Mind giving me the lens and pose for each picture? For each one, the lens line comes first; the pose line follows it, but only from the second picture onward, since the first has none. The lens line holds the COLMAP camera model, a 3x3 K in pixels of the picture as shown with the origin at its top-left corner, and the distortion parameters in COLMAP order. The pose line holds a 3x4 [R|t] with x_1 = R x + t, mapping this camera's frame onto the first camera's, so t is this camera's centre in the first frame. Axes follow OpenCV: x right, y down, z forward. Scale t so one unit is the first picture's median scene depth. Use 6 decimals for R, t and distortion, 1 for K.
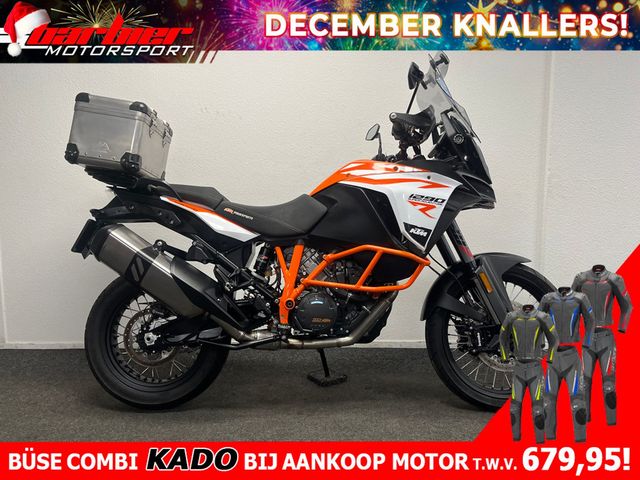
lens RADIAL K [[508.3, 0, 320.0], [0, 508.3, 240.0], [0, 0, 1]] dist [0.083377, -0.000120]
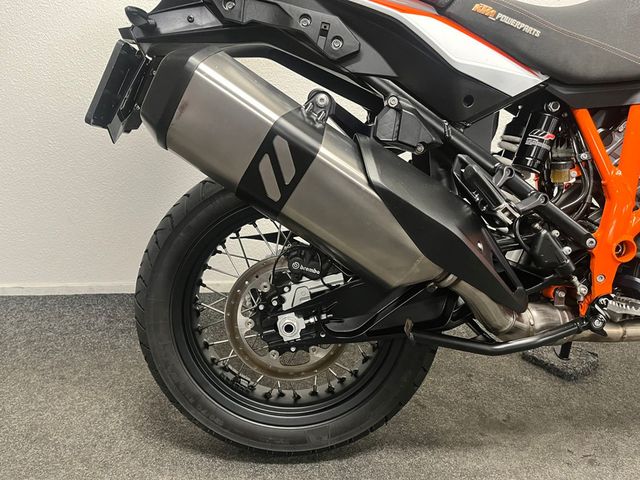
lens RADIAL K [[508.3, 0, 320.0], [0, 508.3, 240.0], [0, 0, 1]] dist [0.083377, -0.000120]
pose [[0.999518, -0.011391, 0.028893, -0.313740], [0.004926, 0.976684, 0.214628, 0.025609], [-0.030664, -0.214382, 0.976268, 0.583611]]
